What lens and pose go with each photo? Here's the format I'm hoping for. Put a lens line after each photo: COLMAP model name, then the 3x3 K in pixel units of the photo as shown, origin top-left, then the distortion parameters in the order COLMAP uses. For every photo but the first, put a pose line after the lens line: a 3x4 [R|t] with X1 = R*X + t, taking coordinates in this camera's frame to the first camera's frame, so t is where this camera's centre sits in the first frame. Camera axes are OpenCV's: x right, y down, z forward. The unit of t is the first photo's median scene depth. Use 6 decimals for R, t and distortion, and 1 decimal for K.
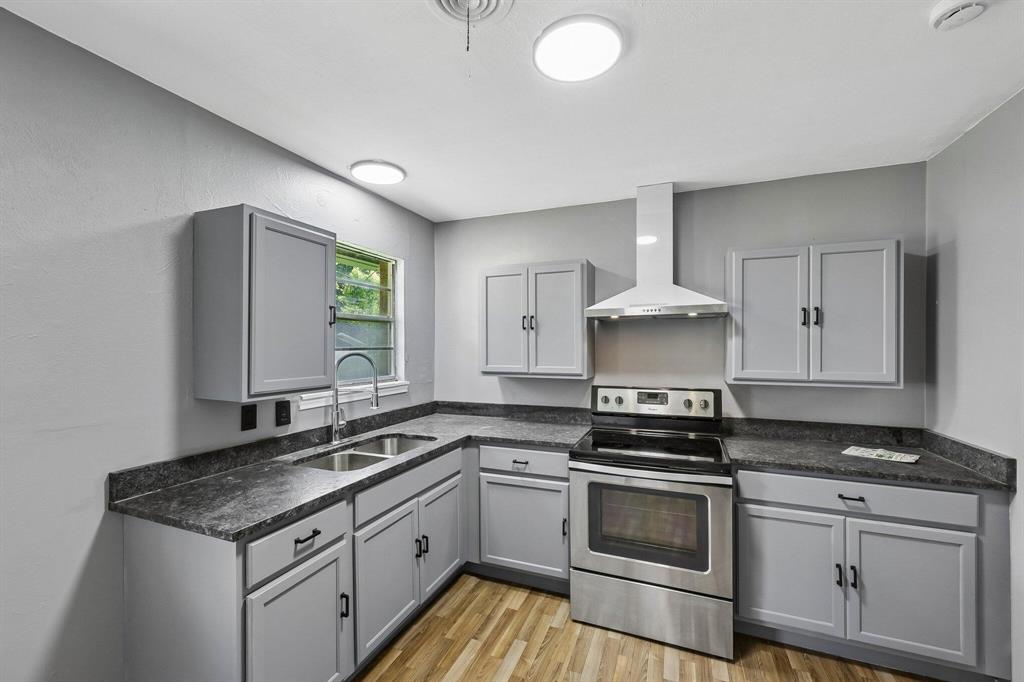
lens RADIAL K [[416.9, 0, 510.5], [0, 416.9, 345.3], [0, 0, 1]] dist [0.011622, -0.000325]
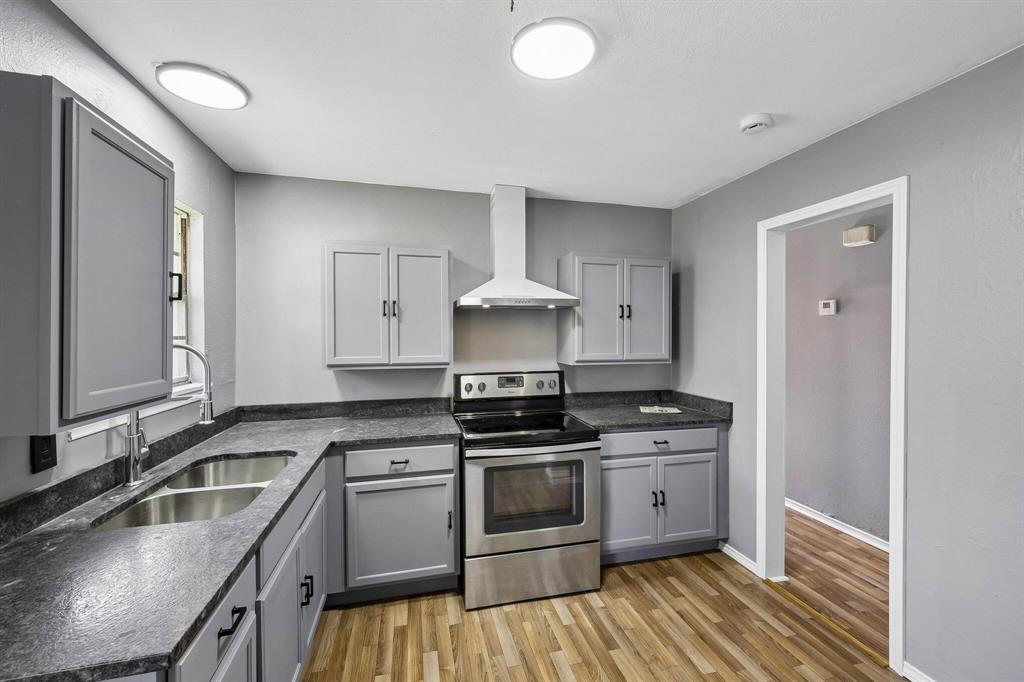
lens RADIAL K [[418.6, 0, 509.8], [0, 418.6, 336.6], [0, 0, 1]] dist [0.012568, -0.000676]
pose [[0.810984, -0.003625, 0.585057, -0.332240], [-0.000525, 0.999976, 0.006923, 0.000680], [-0.585068, -0.005921, 0.810963, 0.129561]]
